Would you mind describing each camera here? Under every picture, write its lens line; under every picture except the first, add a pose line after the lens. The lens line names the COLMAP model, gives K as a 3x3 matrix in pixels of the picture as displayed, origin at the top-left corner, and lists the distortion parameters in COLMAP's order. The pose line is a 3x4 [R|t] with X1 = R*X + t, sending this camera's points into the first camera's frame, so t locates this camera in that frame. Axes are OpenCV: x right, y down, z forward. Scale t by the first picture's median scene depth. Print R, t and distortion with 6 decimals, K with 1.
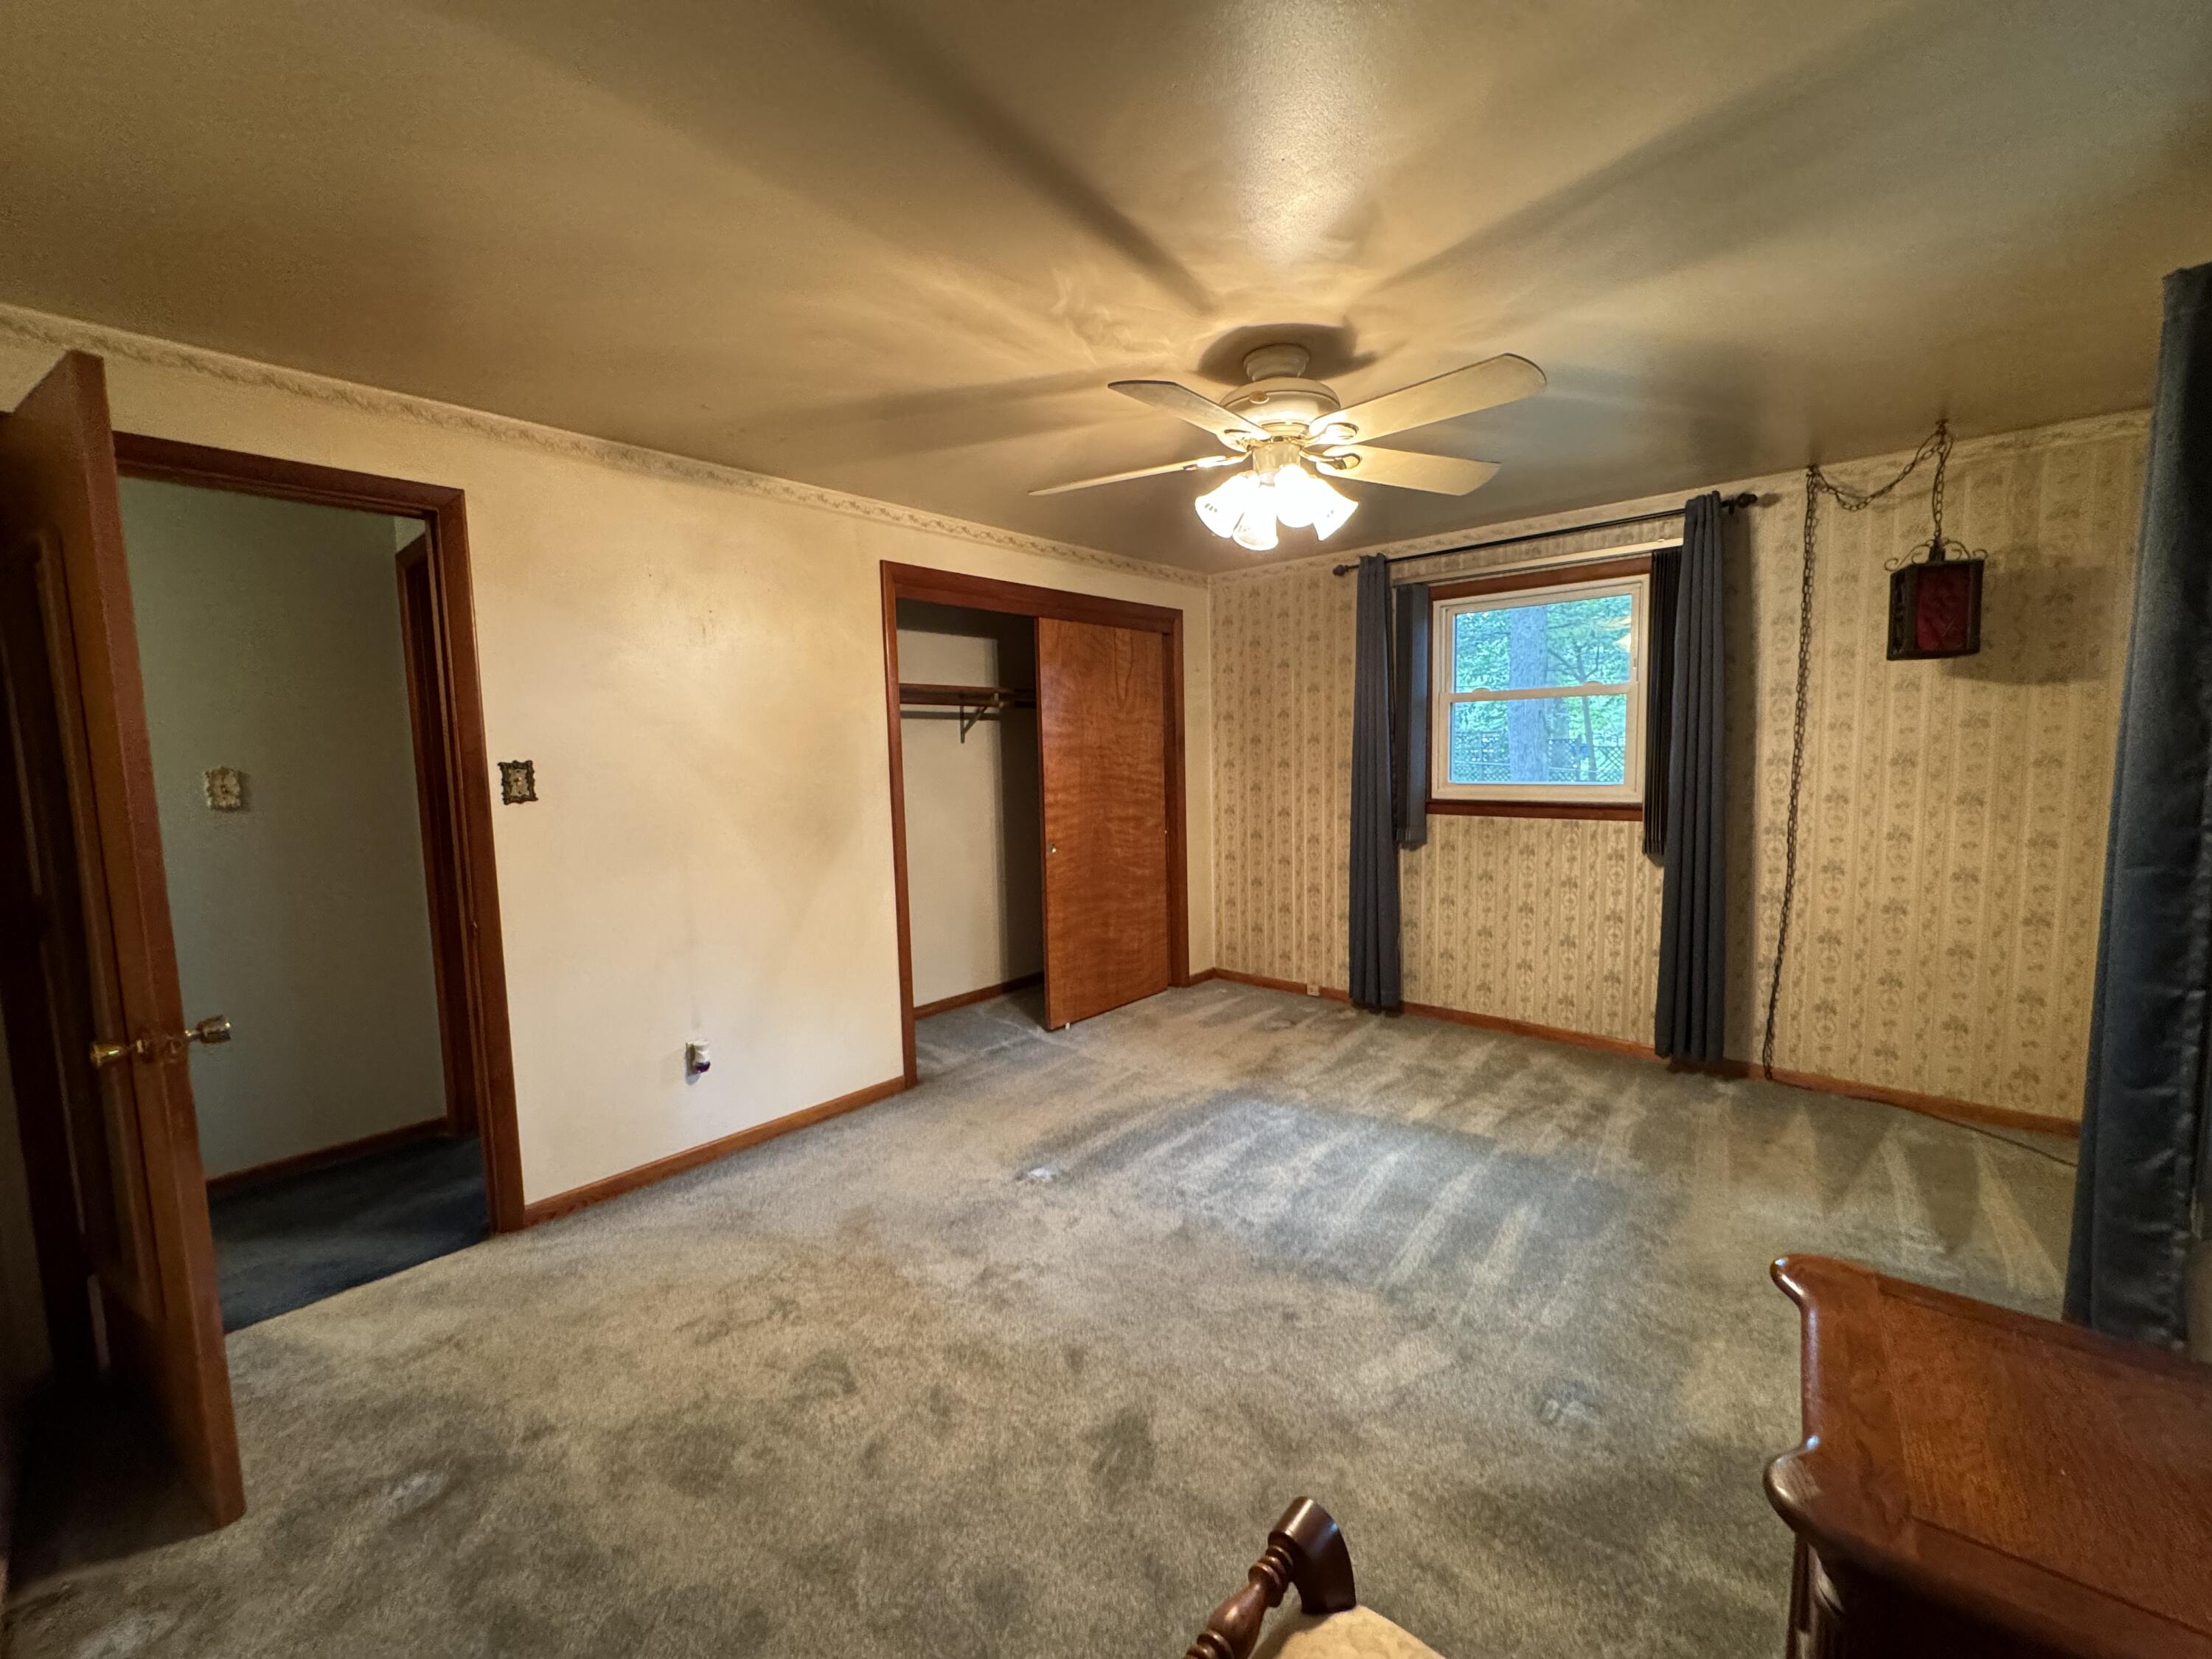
lens RADIAL K [[882.2, 0, 1107.6], [0, 882.2, 823.9], [0, 0, 1]] dist [-0.001786, -0.000423]
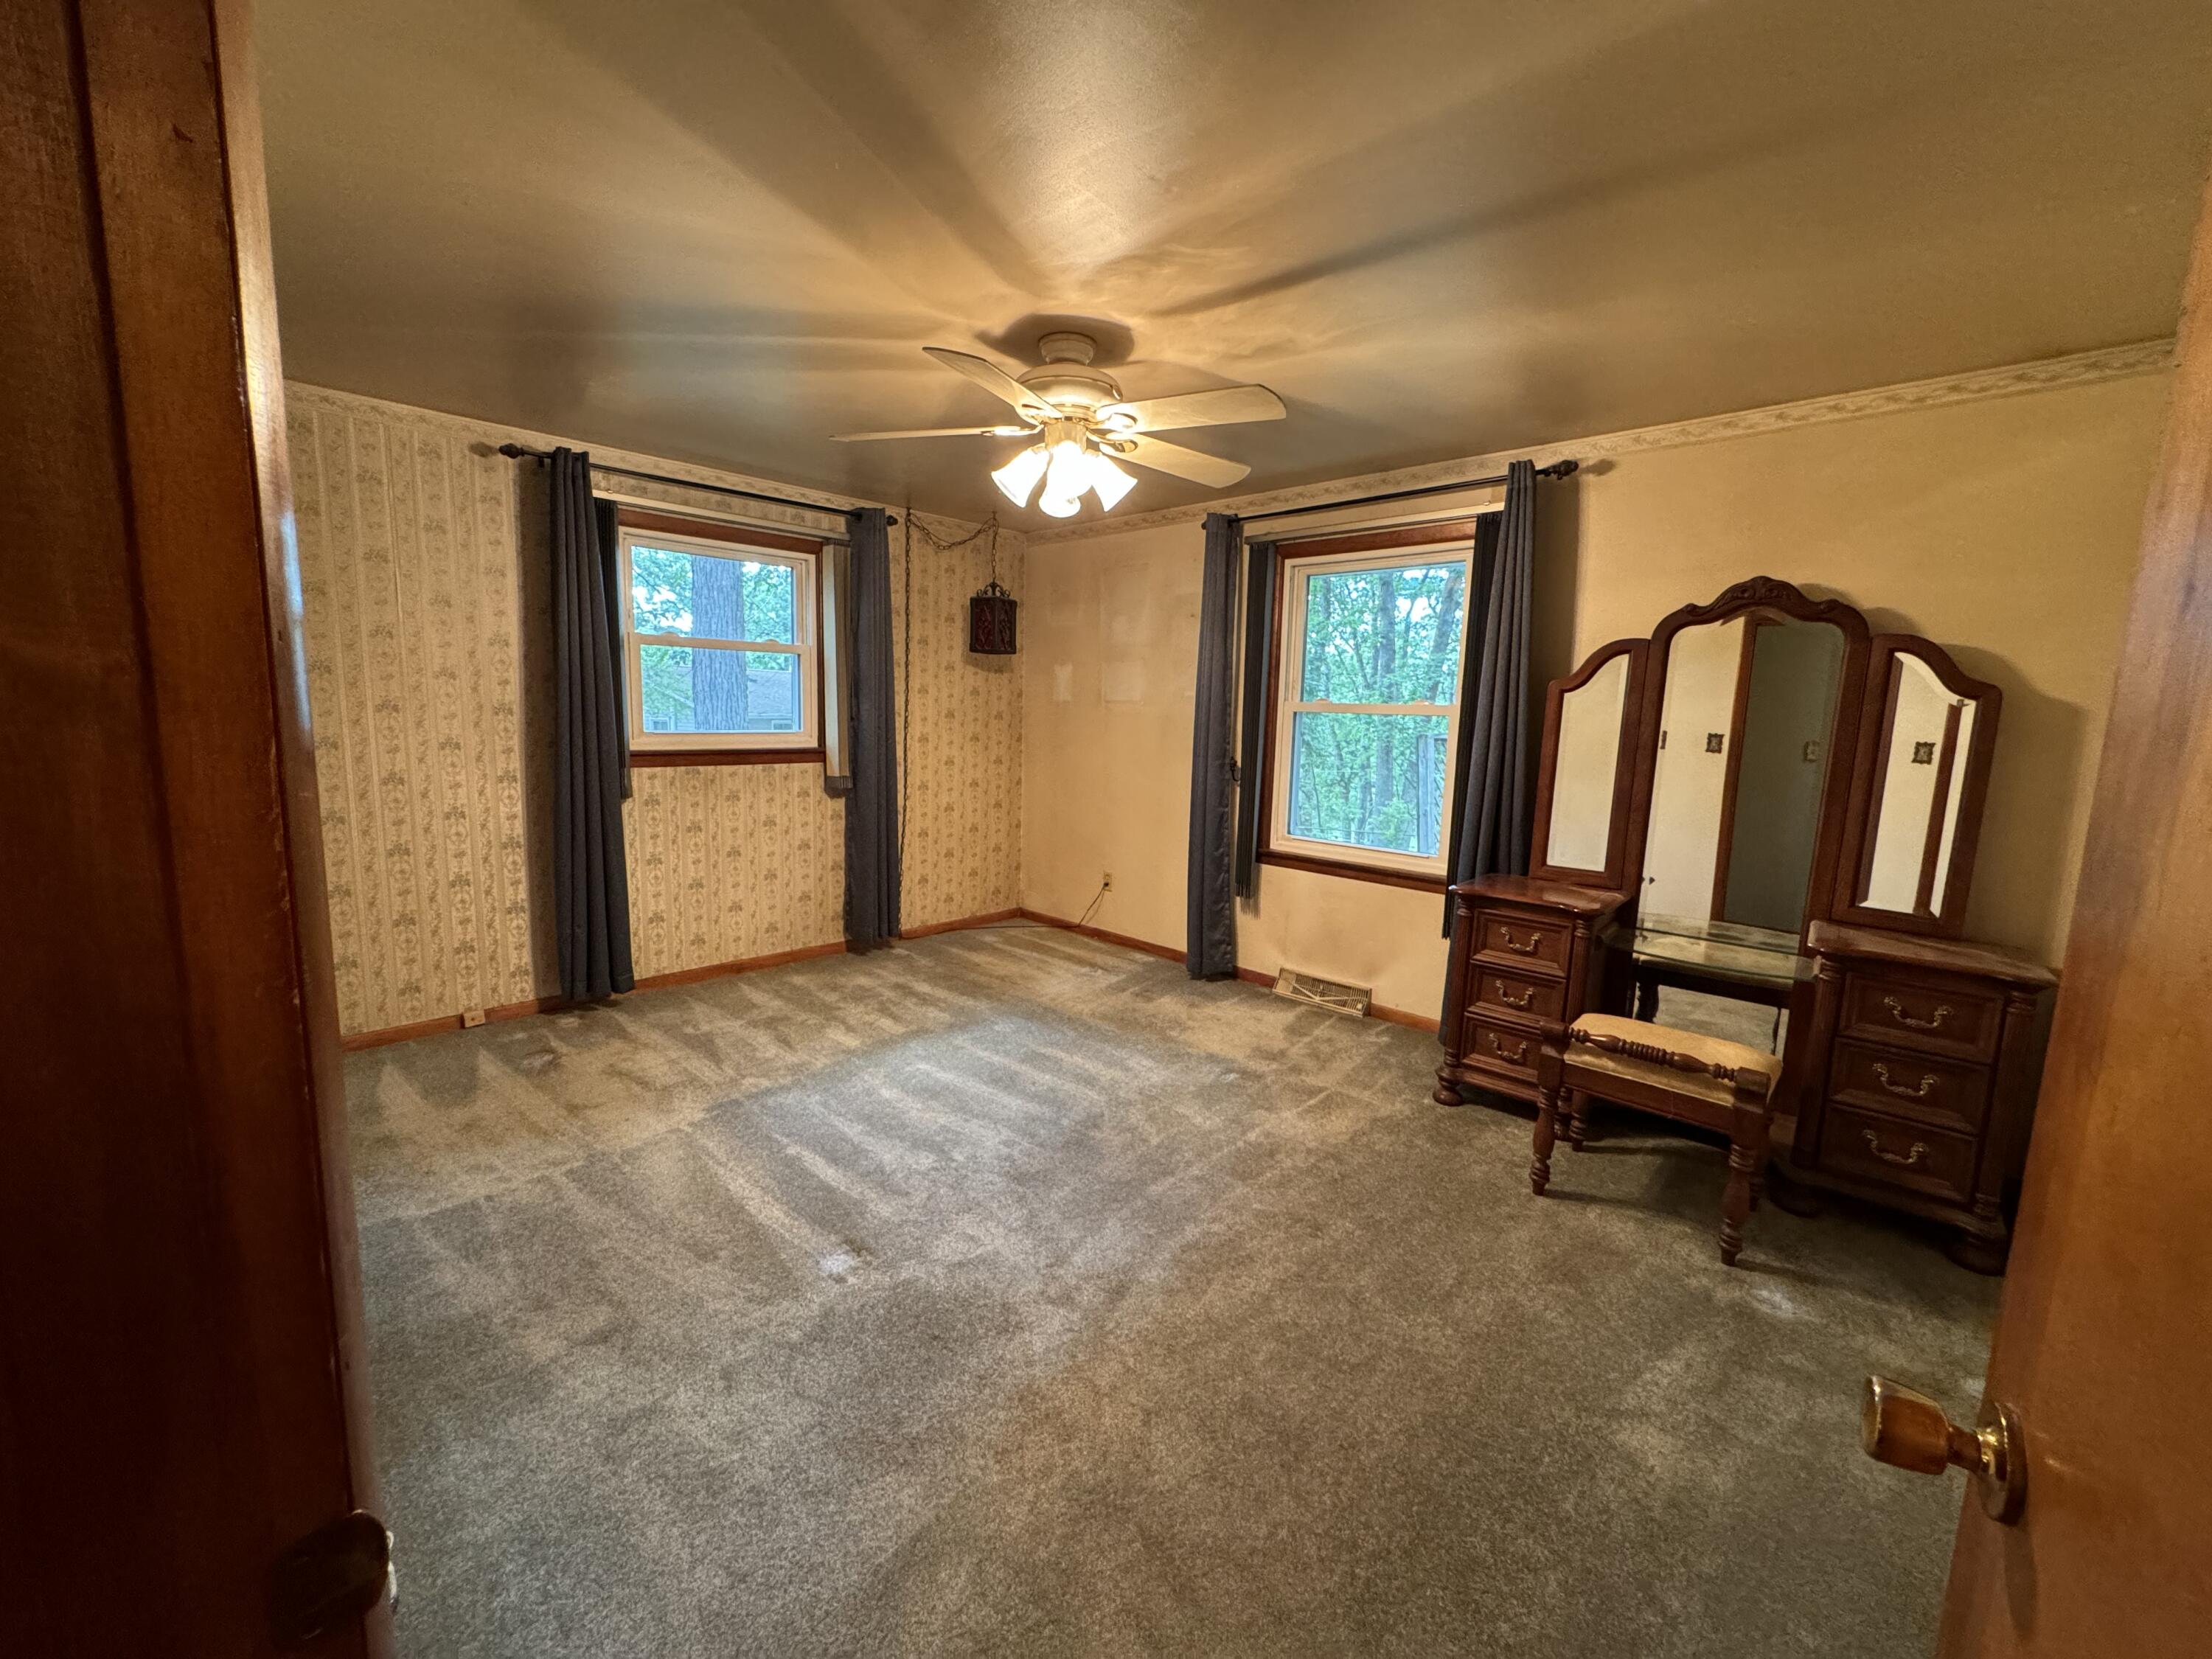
lens RADIAL K [[882.2, 0, 1104.8], [0, 882.2, 829.4], [0, 0, 1]] dist [-0.001786, -0.000423]
pose [[0.047109, -0.117090, 0.992003, -0.611194], [0.060041, 0.991642, 0.114196, -0.027515], [-0.997084, 0.054181, 0.053746, 0.575967]]
